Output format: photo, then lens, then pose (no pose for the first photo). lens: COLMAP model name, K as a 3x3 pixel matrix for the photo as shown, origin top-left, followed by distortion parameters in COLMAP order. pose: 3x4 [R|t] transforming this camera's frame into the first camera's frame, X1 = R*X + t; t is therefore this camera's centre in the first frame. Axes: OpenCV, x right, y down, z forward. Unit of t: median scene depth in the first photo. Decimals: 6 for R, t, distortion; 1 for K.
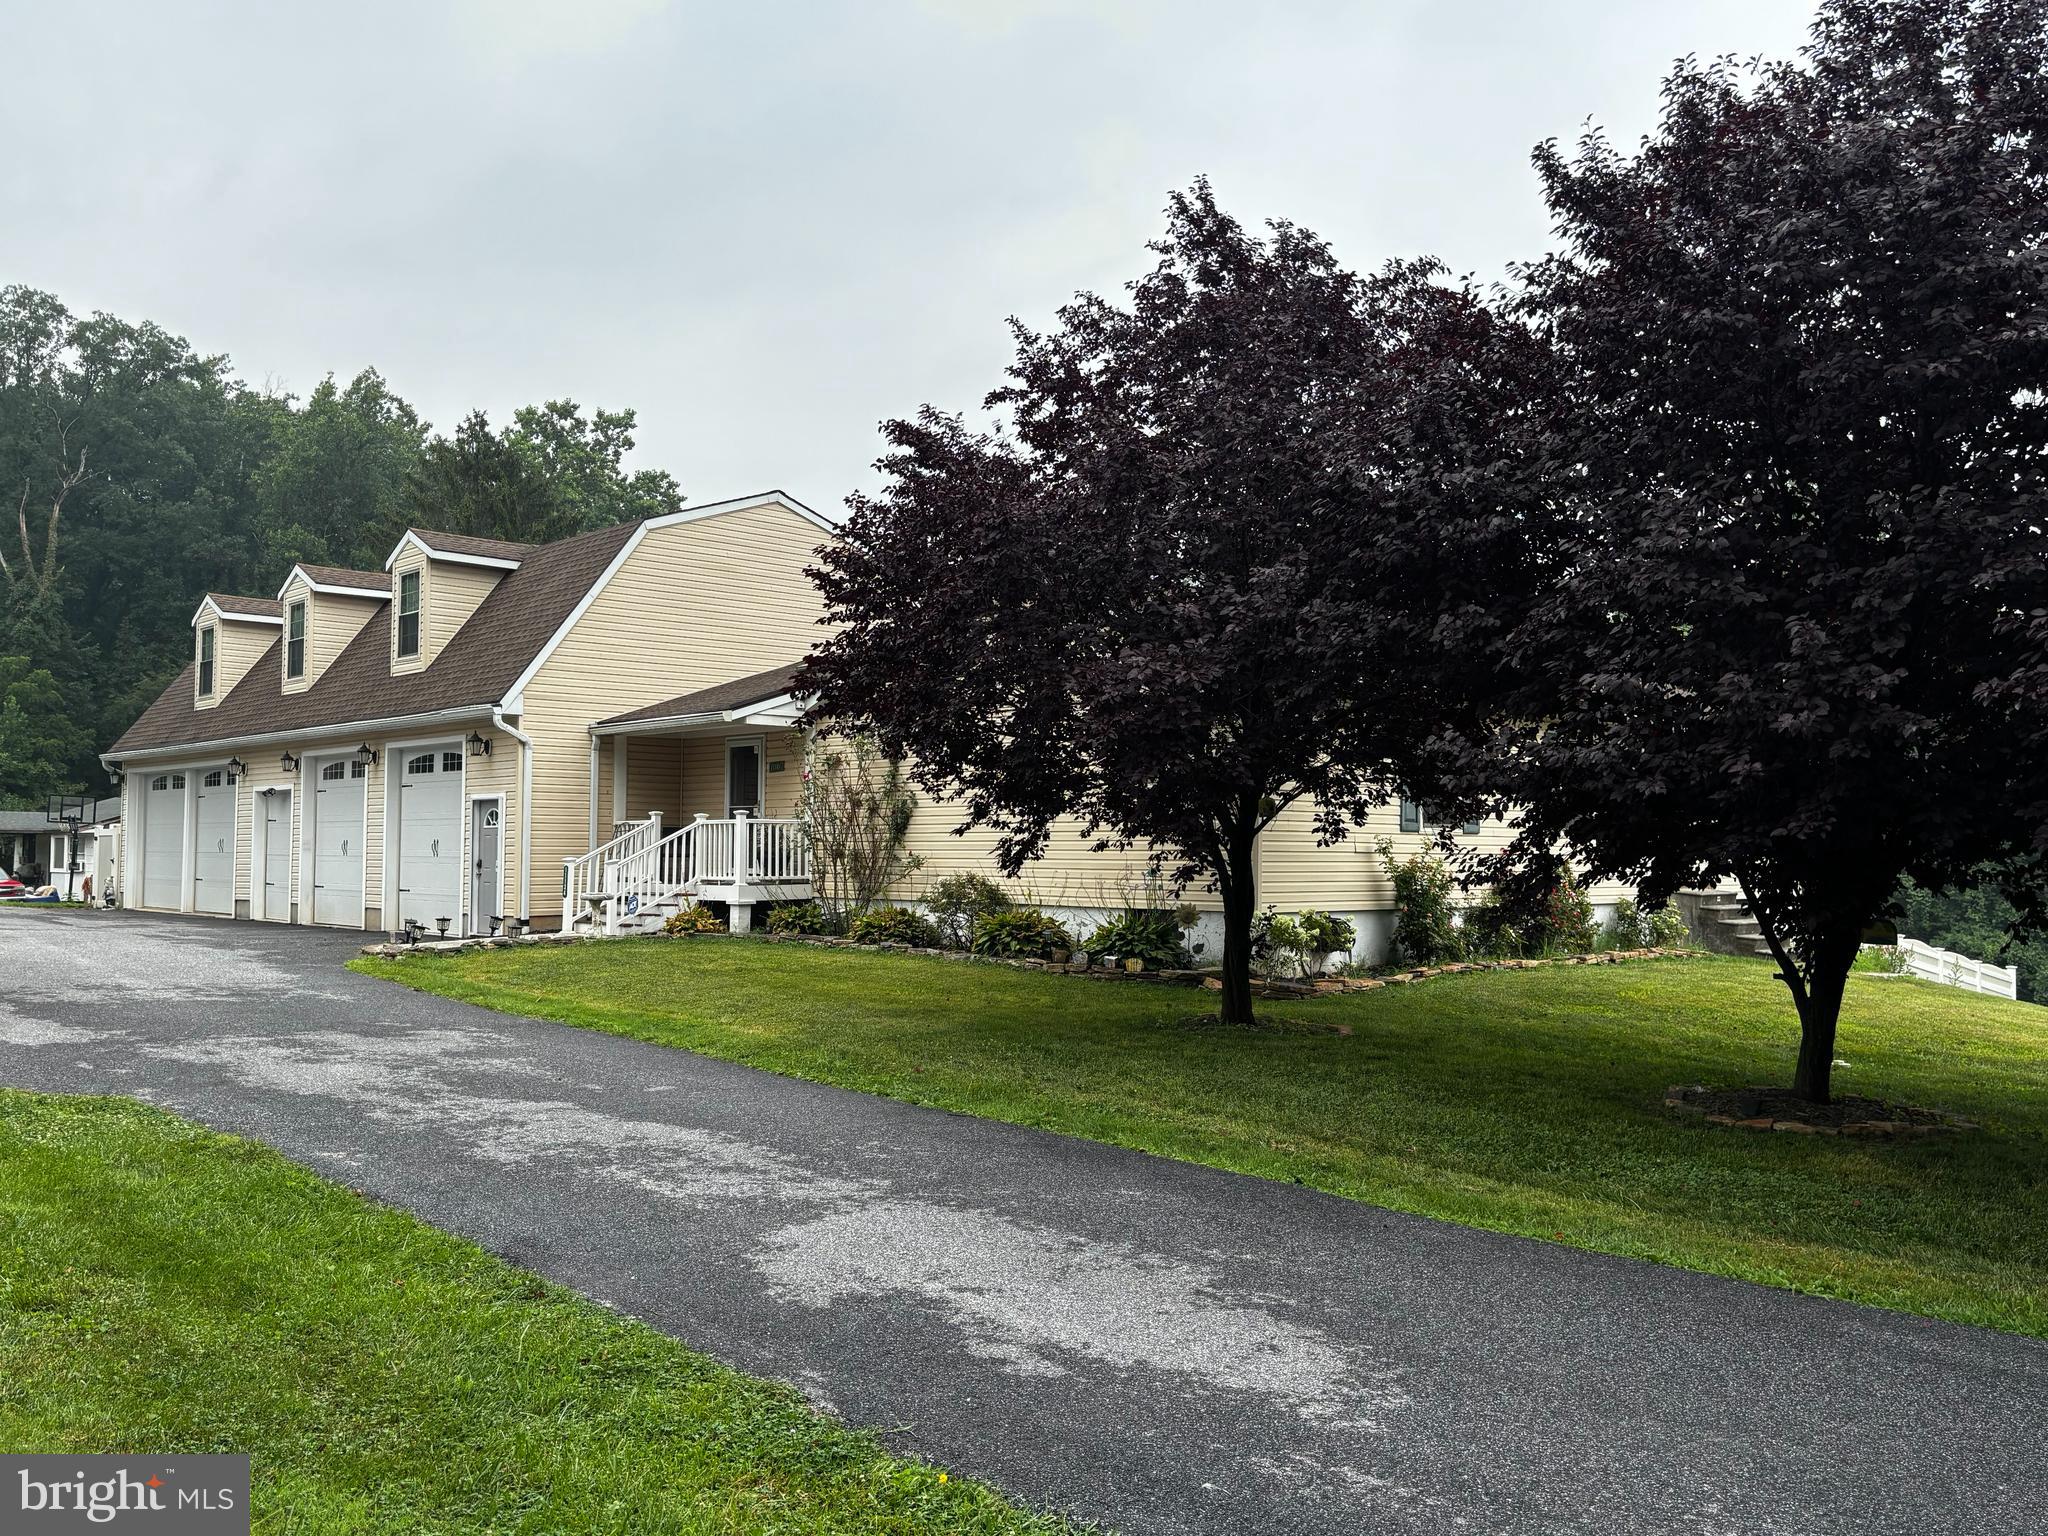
lens RADIAL K [[1628.9, 0, 1032.5], [0, 1628.9, 775.5], [0, 0, 1]] dist [0.091295, -0.138578]
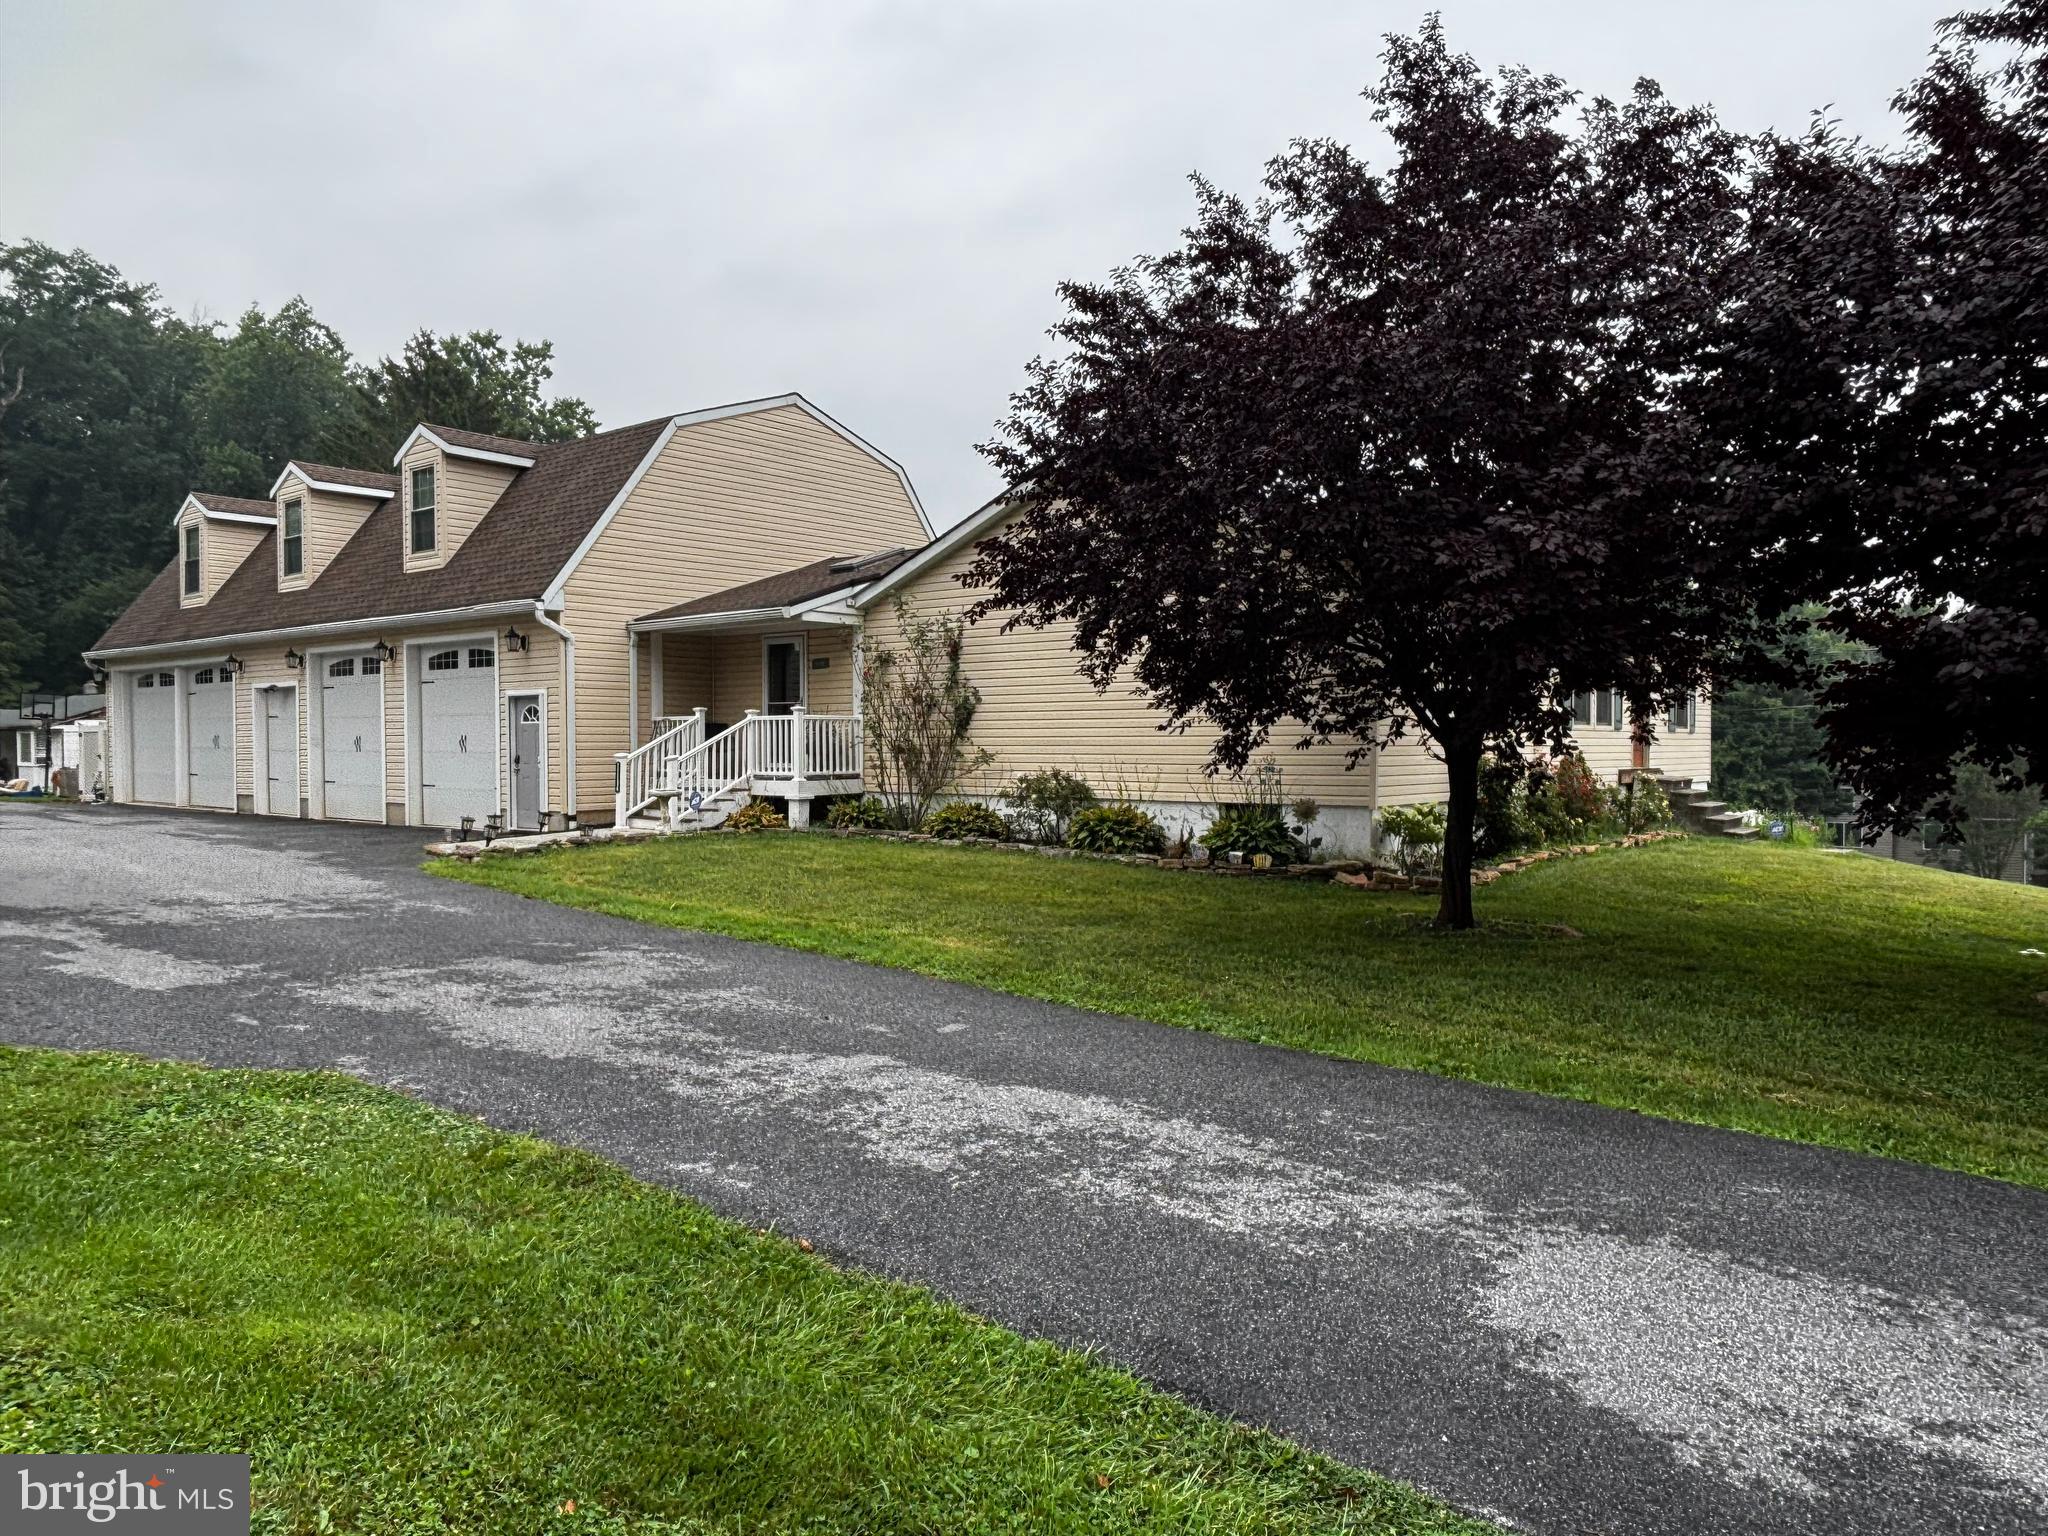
lens RADIAL K [[1356.4, 0, 1024.0], [0, 1356.4, 768.0], [0, 0, 1]] dist [0.055058, -0.073948]
pose [[0.993411, -0.006710, 0.114406, -0.131861], [-0.000856, 0.997822, 0.065959, 0.003677], [-0.114599, -0.065623, 0.991242, 0.146027]]
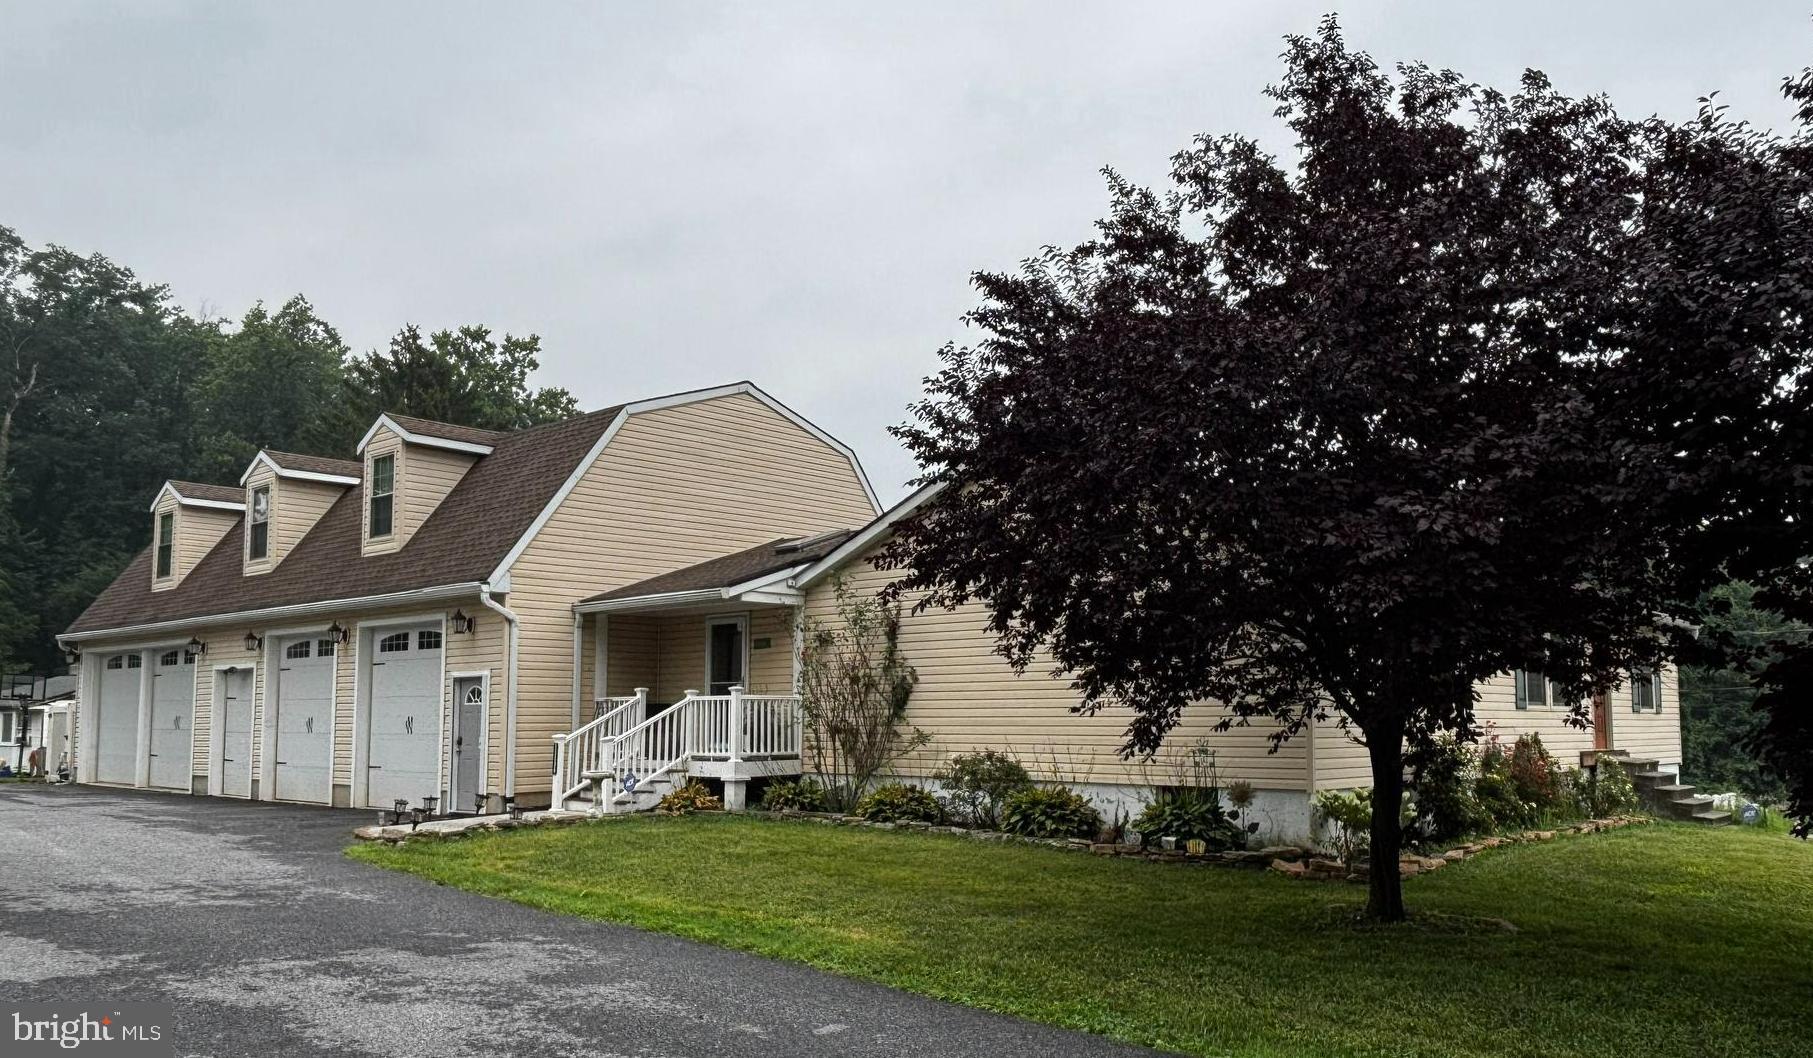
lens RADIAL K [[1352.6, 0, 957.3], [0, 1352.6, 597.9], [0, 0, 1]] dist [0.070457, -0.109069]
pose [[0.996703, 0.002152, 0.081104, -0.107186], [0.001320, 0.999086, -0.042728, 0.002413], [-0.081122, 0.042694, 0.995789, 0.151252]]
